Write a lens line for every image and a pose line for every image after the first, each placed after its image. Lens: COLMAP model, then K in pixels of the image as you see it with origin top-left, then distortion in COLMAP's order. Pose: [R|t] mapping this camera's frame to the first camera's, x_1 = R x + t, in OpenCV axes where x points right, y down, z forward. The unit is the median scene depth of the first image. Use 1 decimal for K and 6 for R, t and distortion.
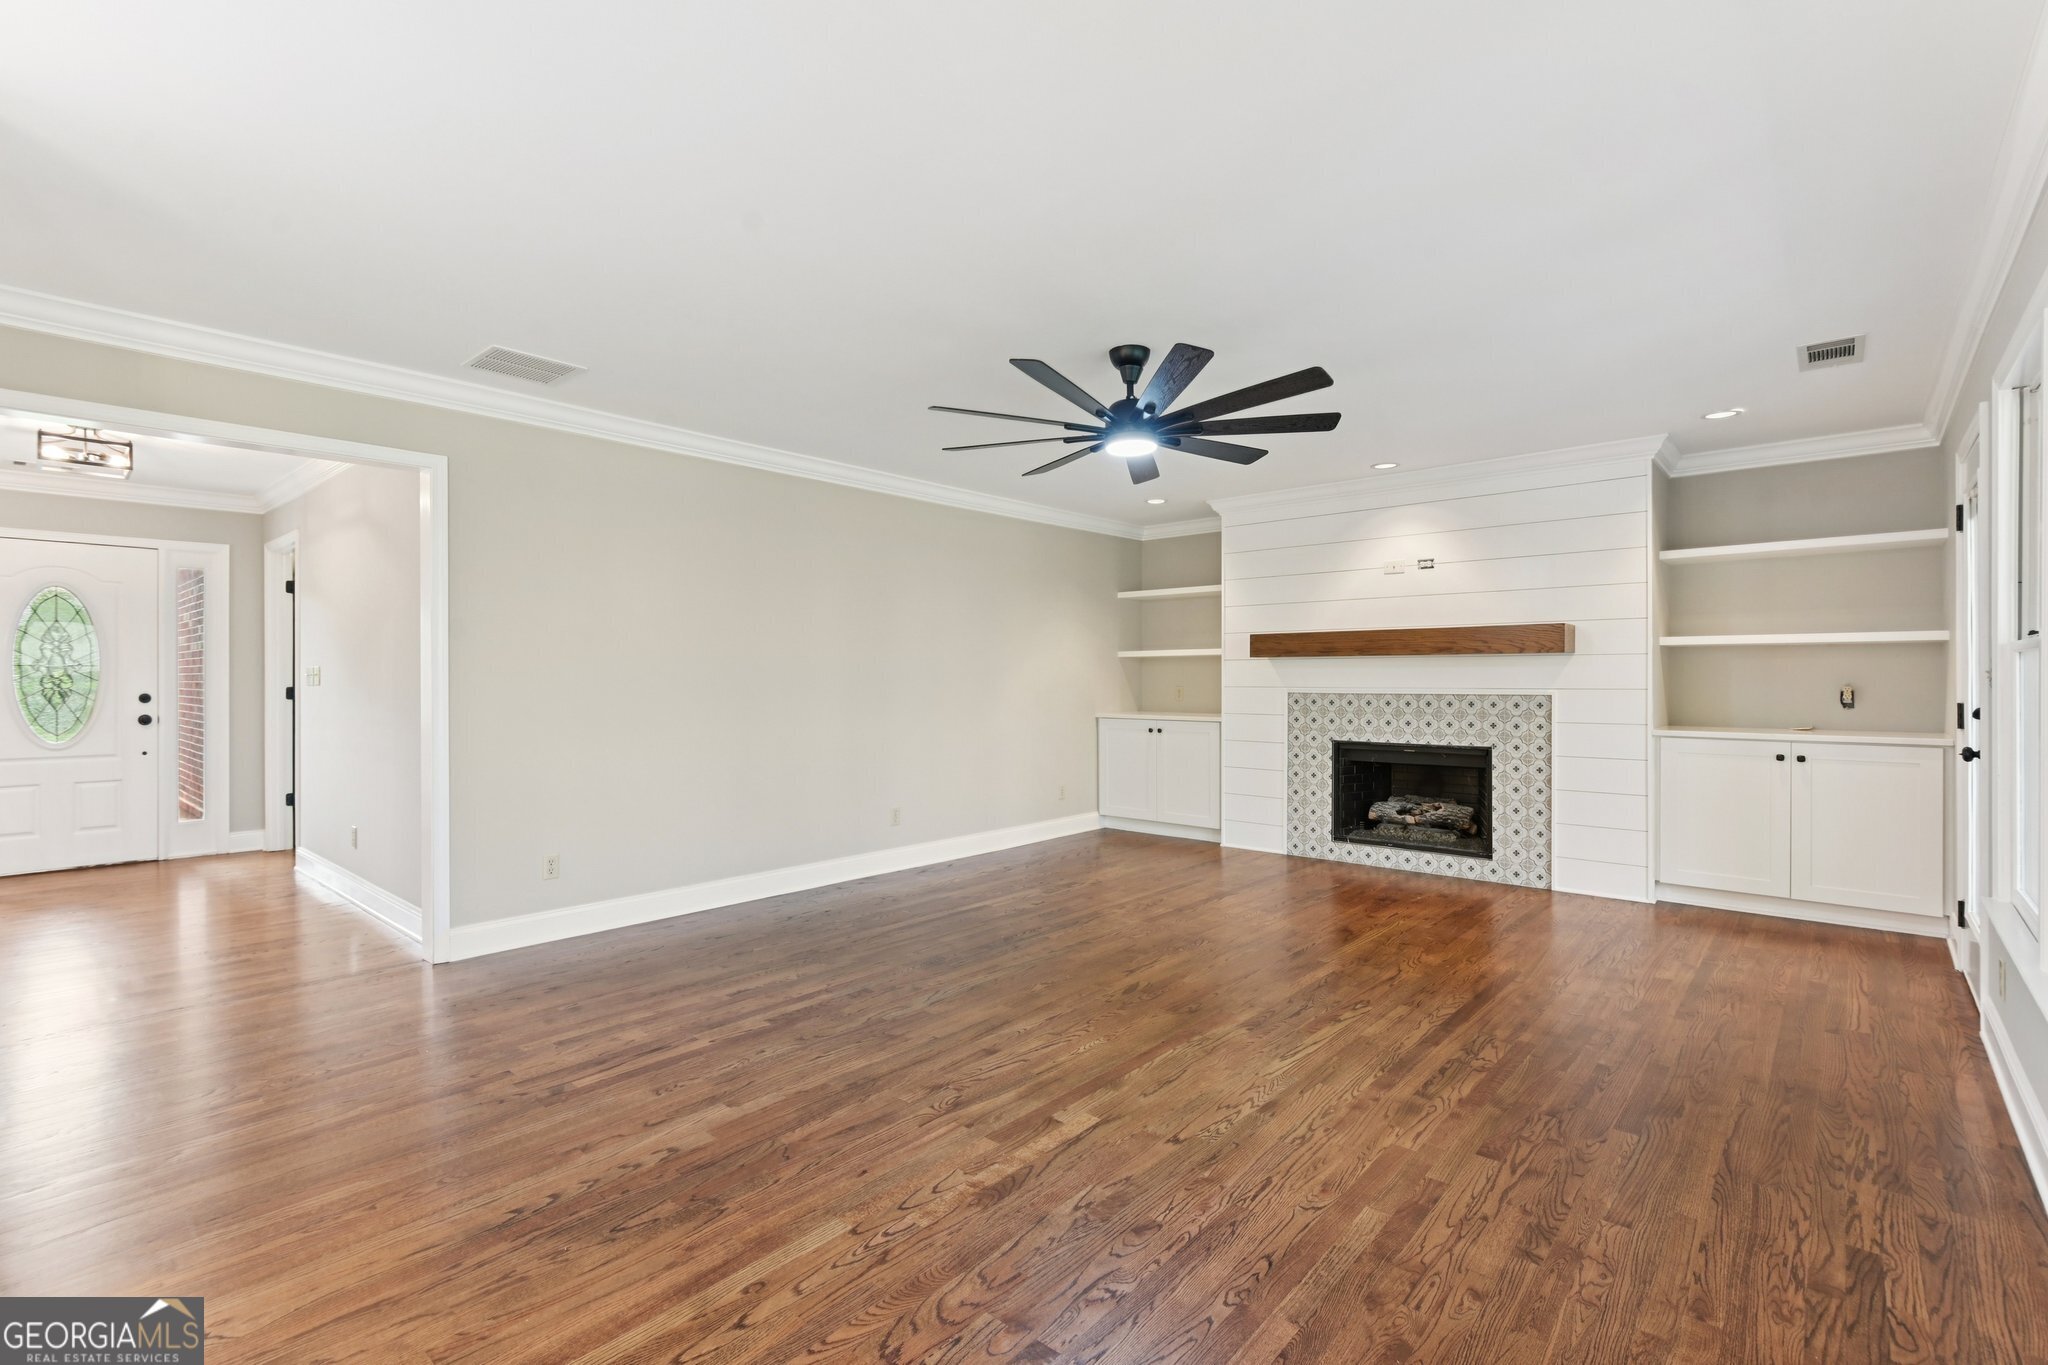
lens RADIAL K [[929.5, 0, 1035.1], [0, 929.5, 680.3], [0, 0, 1]] dist [-0.001214, 0.000079]
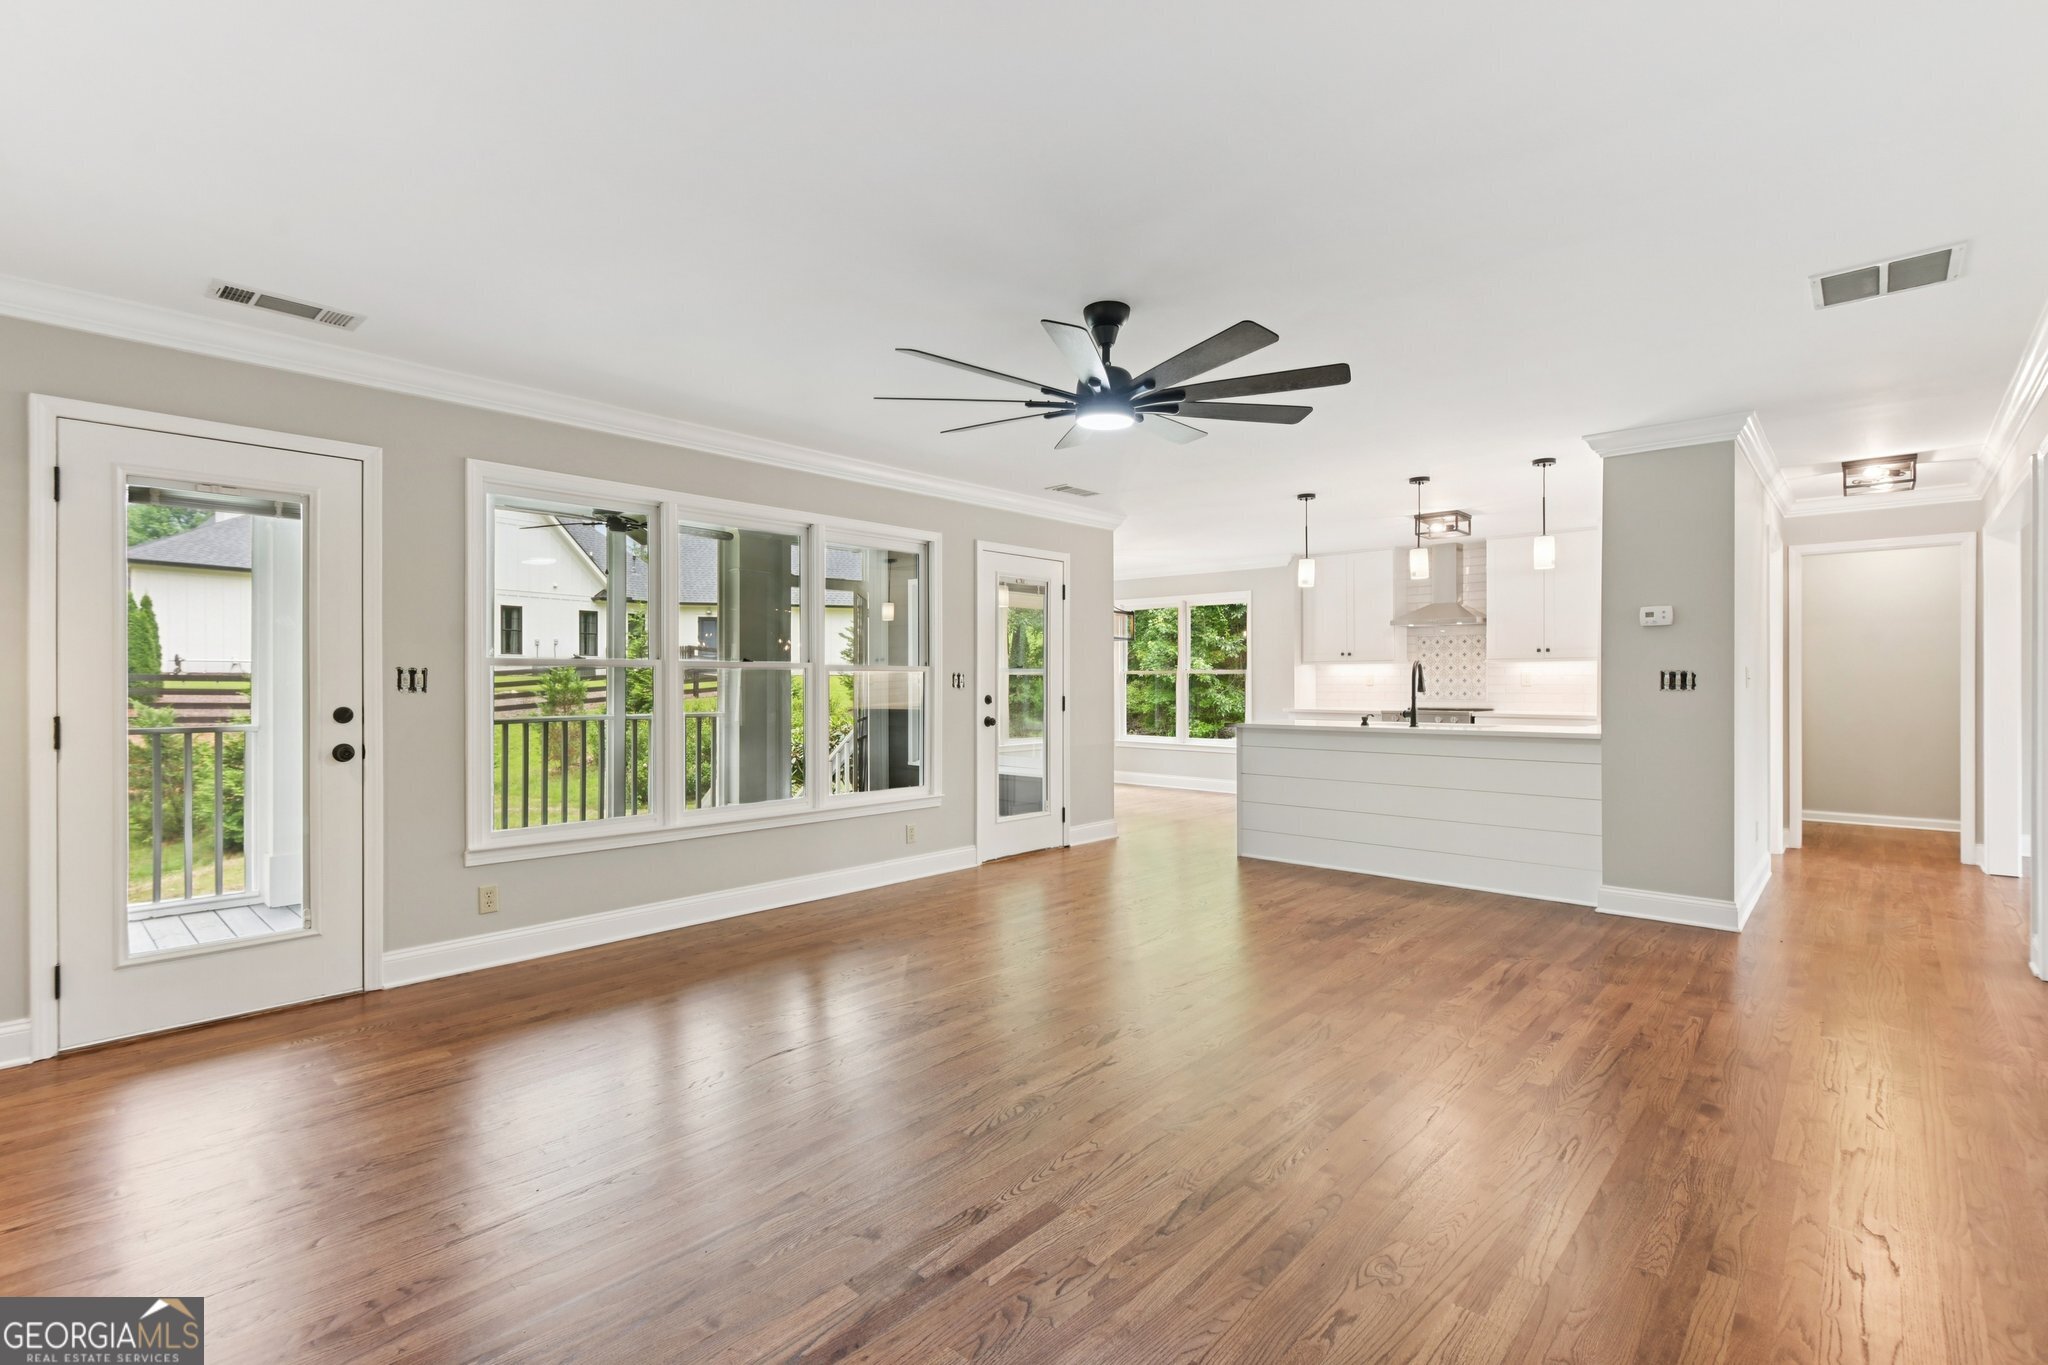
lens RADIAL K [[929.5, 0, 1035.1], [0, 929.5, 680.3], [0, 0, 1]] dist [-0.001214, 0.000079]
pose [[-0.999769, 0.003880, 0.021163, 0.164517], [0.003929, 0.999990, 0.002264, -0.005729], [-0.021154, 0.002347, -0.999773, 2.028905]]
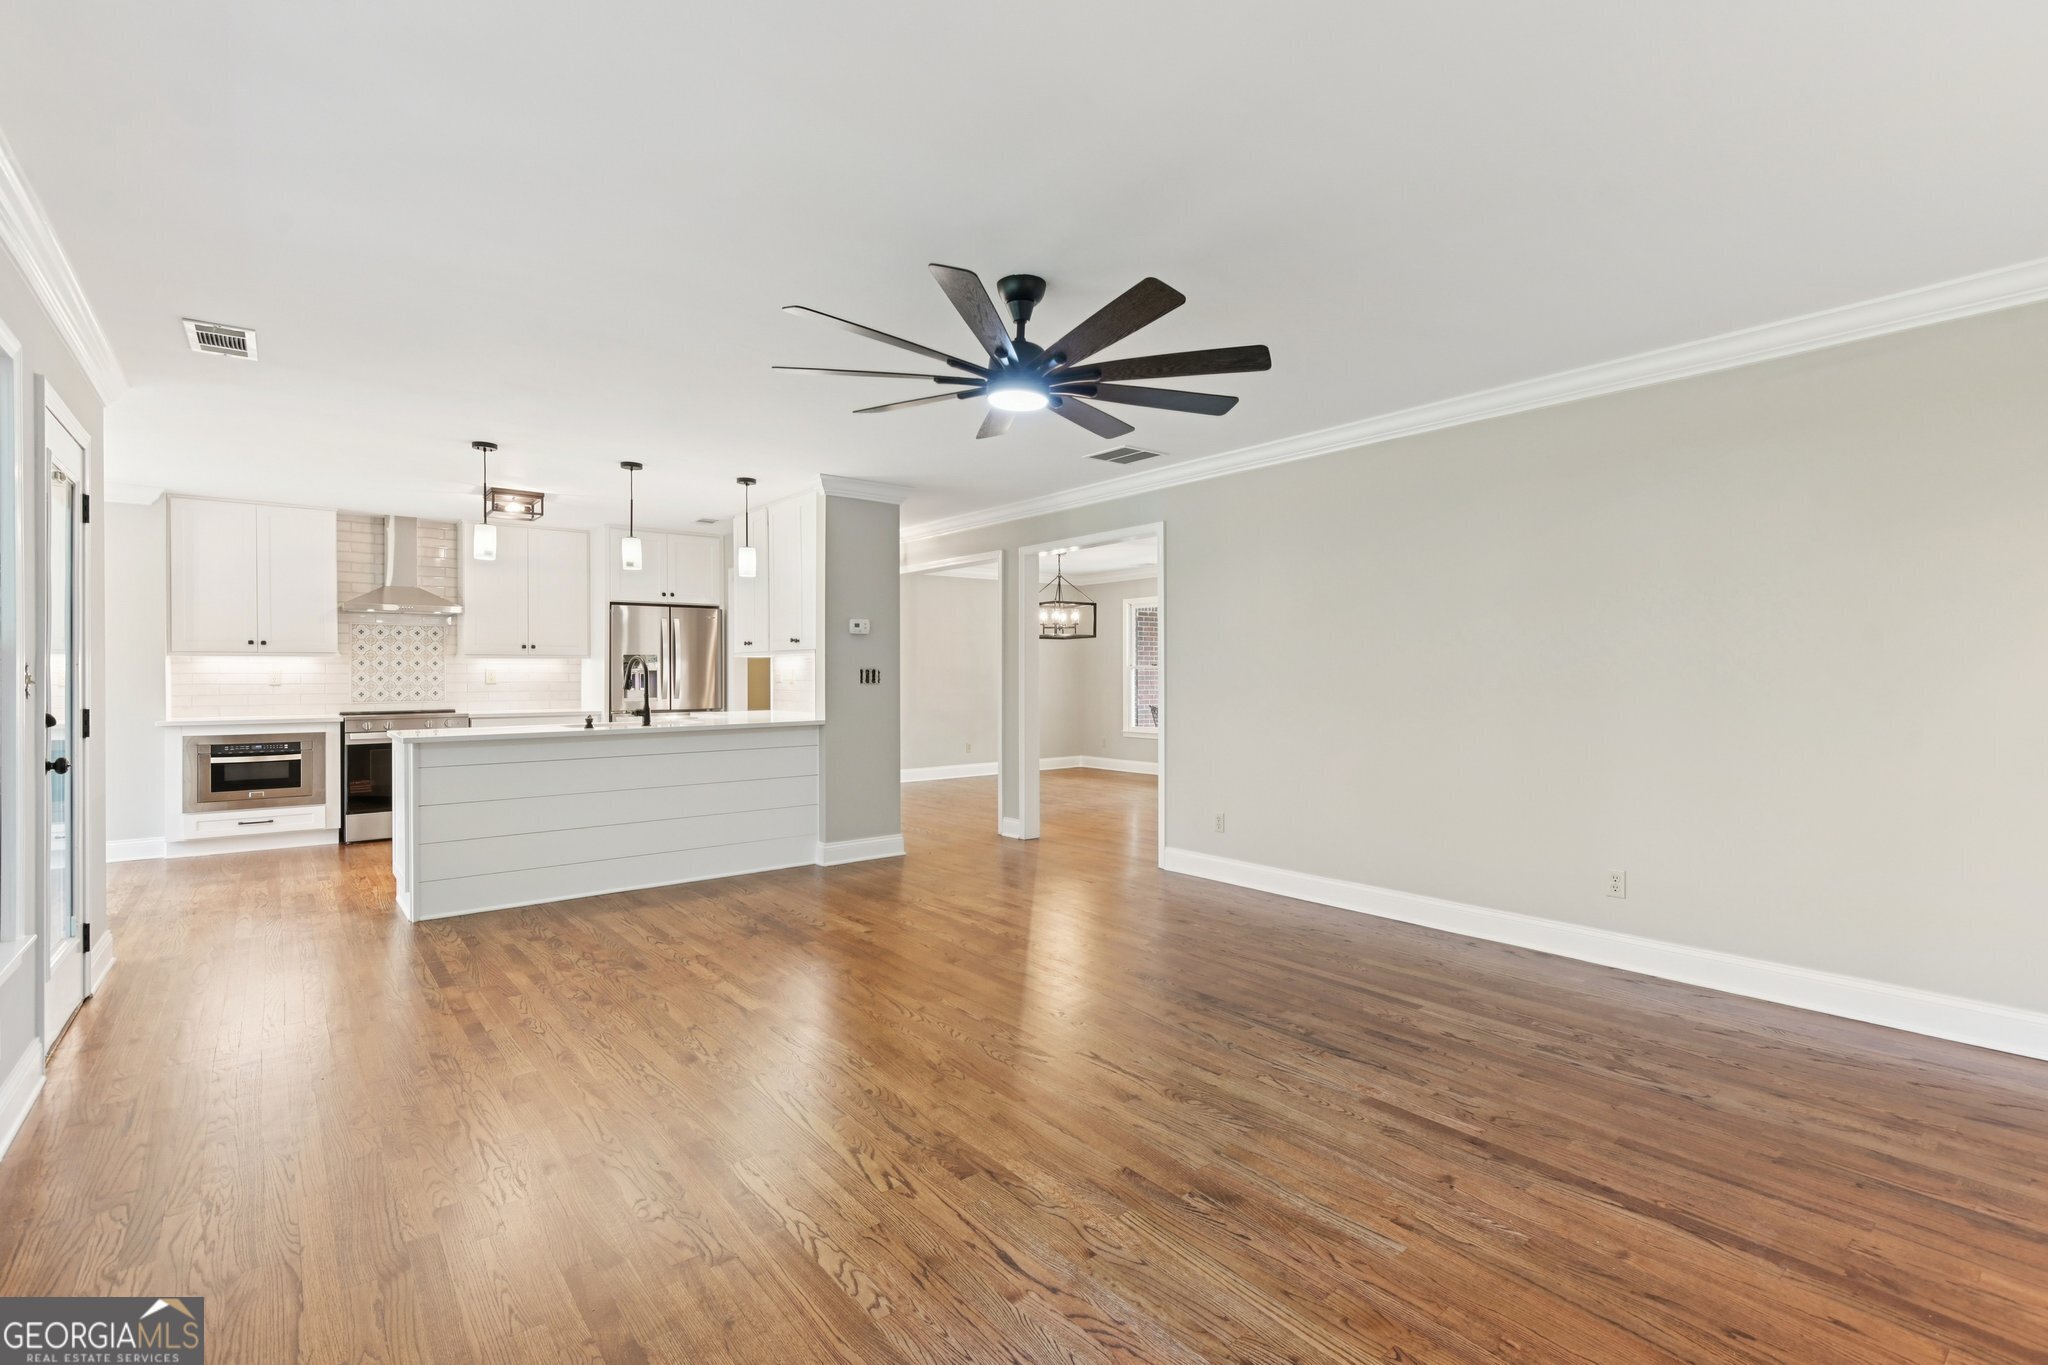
lens RADIAL K [[930.6, 0, 1024.0], [0, 930.6, 682.5], [0, 0, 1]] dist [0.000056, -0.000199]
pose [[-0.172059, 0.012033, -0.985013, 0.997950], [0.002312, 0.999928, 0.011811, -0.007428], [0.985084, -0.000245, -0.172075, 1.234610]]
